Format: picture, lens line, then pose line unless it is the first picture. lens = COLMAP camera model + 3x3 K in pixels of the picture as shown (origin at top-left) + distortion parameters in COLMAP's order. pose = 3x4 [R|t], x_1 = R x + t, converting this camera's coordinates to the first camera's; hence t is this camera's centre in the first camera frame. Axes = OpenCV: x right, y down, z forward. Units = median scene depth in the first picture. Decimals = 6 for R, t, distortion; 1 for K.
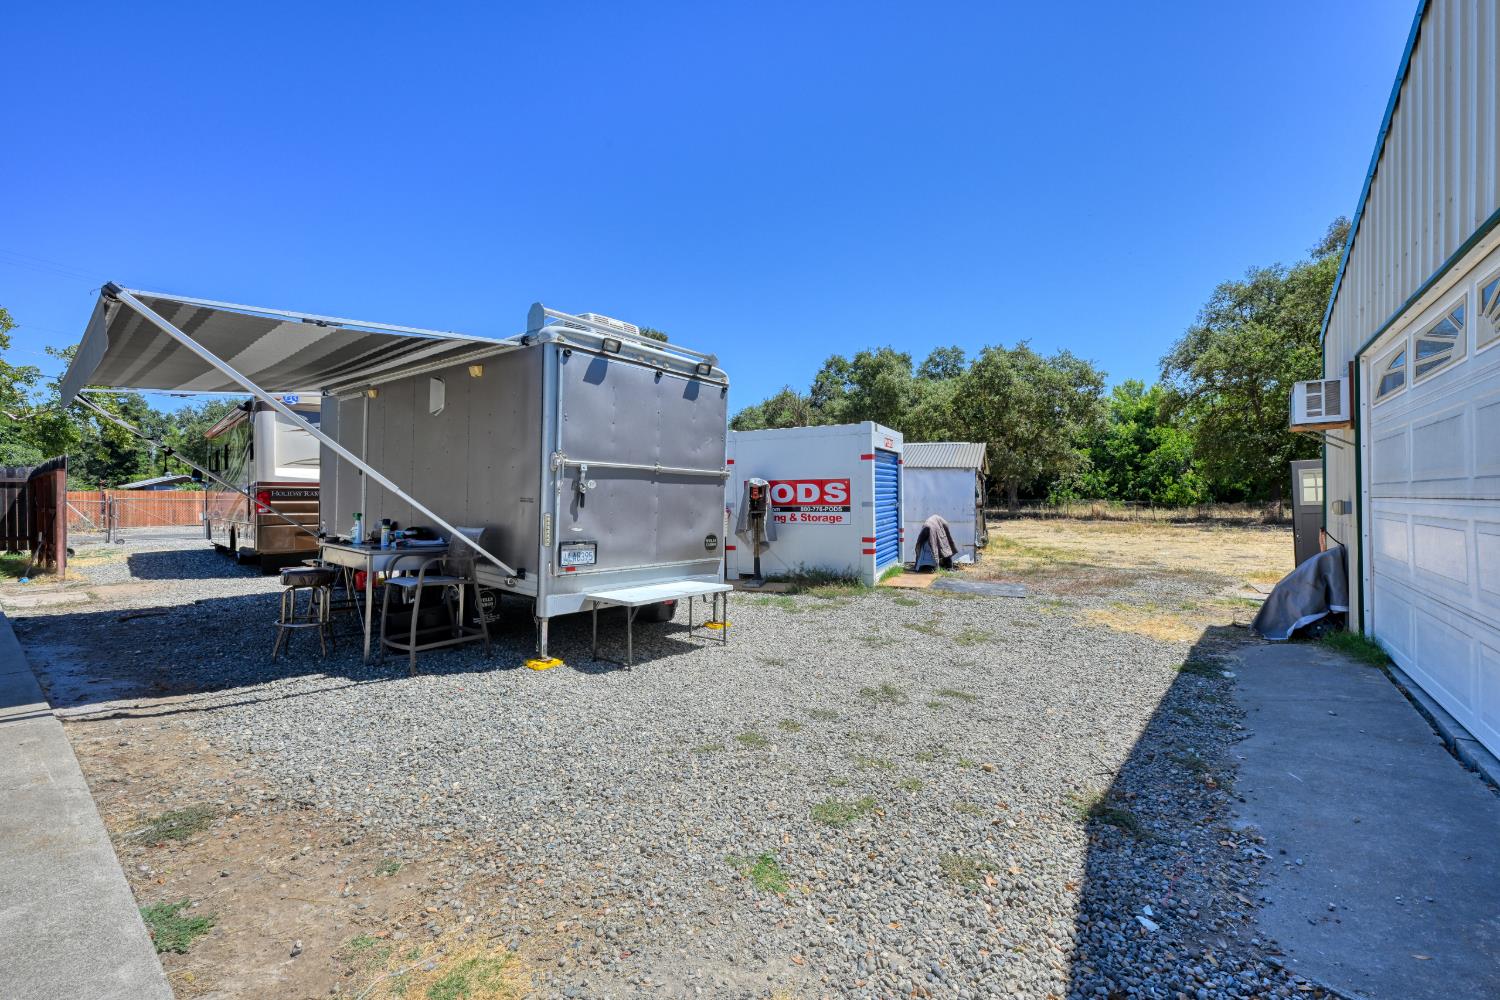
lens RADIAL K [[593.3, 0, 750.0], [0, 593.3, 500.0], [0, 0, 1]] dist [-0.001424, -0.000086]
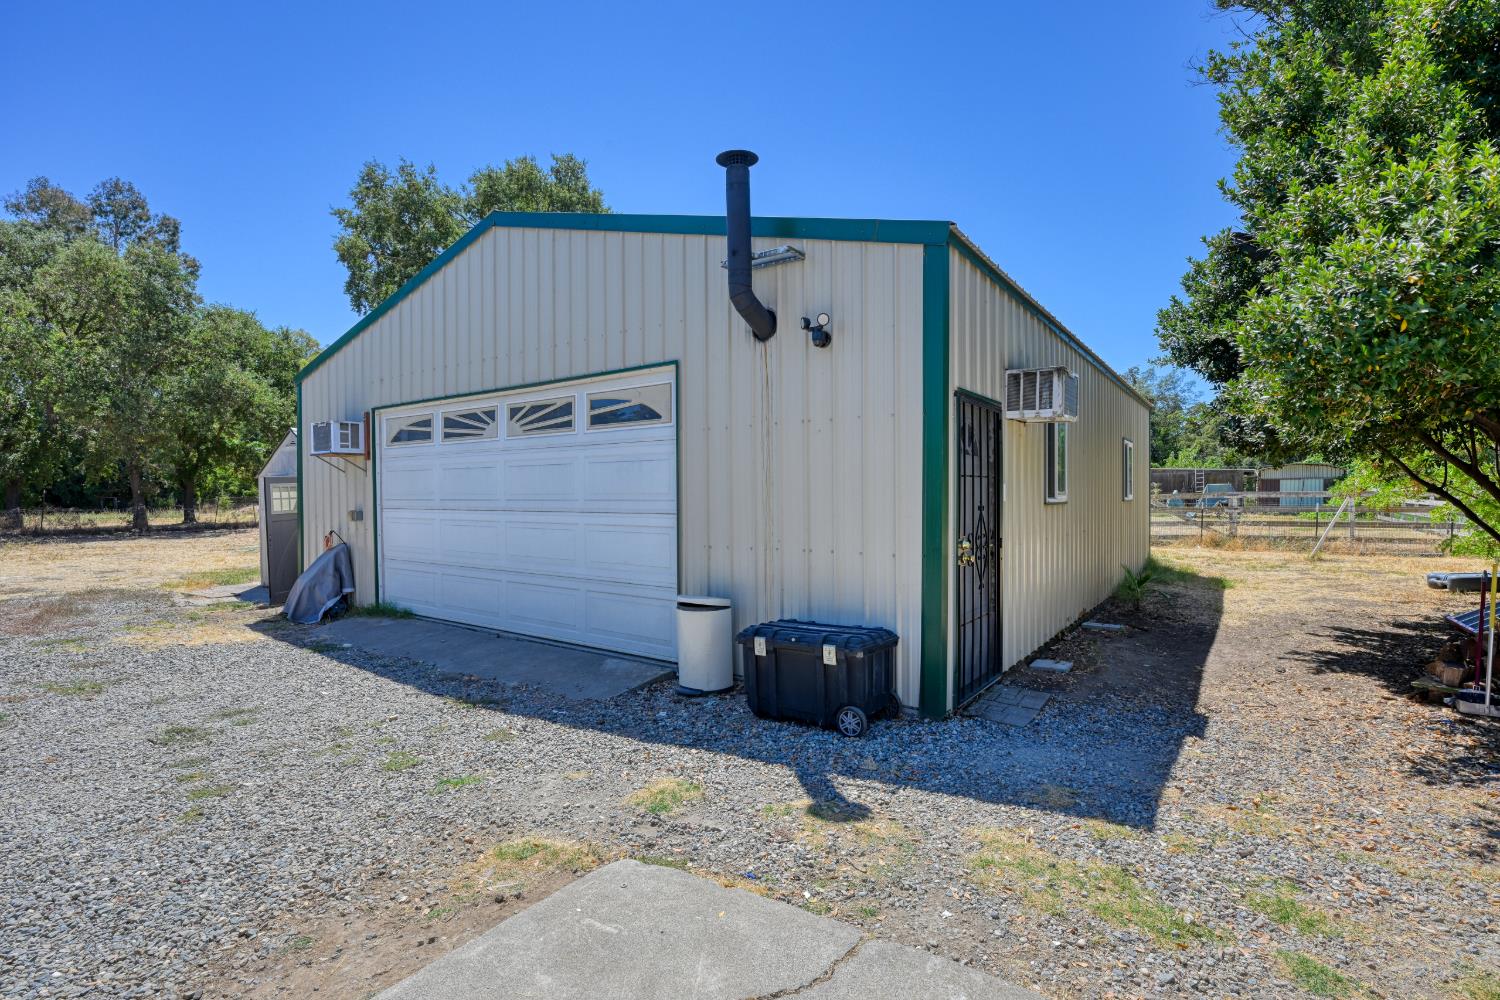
lens RADIAL K [[708.4, 0, 750.0], [0, 708.4, 500.0], [0, 0, 1]] dist [0.000015, -0.000021]
pose [[-0.033343, 0.002819, 0.999440, -0.695553], [0.001335, 0.999995, -0.002776, -0.018853], [-0.999443, 0.001242, -0.033346, 0.144386]]
